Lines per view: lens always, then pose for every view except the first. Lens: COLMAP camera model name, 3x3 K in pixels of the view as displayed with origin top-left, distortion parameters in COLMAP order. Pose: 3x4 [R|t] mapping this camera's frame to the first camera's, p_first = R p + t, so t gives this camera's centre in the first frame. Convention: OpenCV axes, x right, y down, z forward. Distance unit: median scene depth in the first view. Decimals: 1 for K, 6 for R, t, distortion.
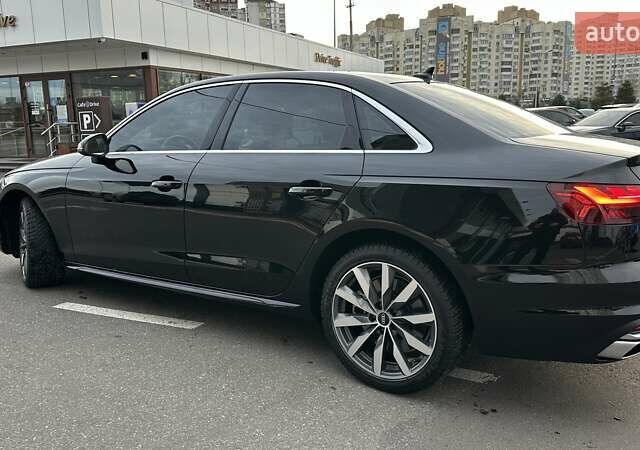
lens RADIAL K [[590.2, 0, 318.9], [0, 590.2, 226.3], [0, 0, 1]] dist [0.017250, 0.000000]
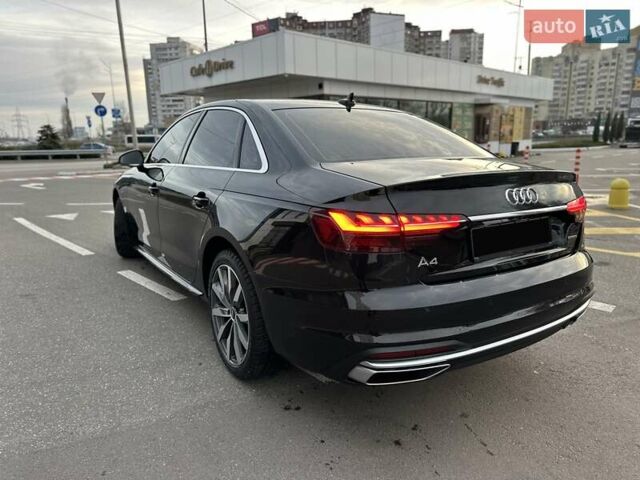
lens RADIAL K [[471.9, 0, 320.0], [0, 471.9, 241.4], [0, 0, 1]] dist [0.012699, -0.021507]
pose [[0.926798, 0.080826, -0.366760, 0.591092], [-0.063950, 0.996269, 0.057956, -0.050884], [0.370076, -0.030259, 0.928508, 0.188761]]
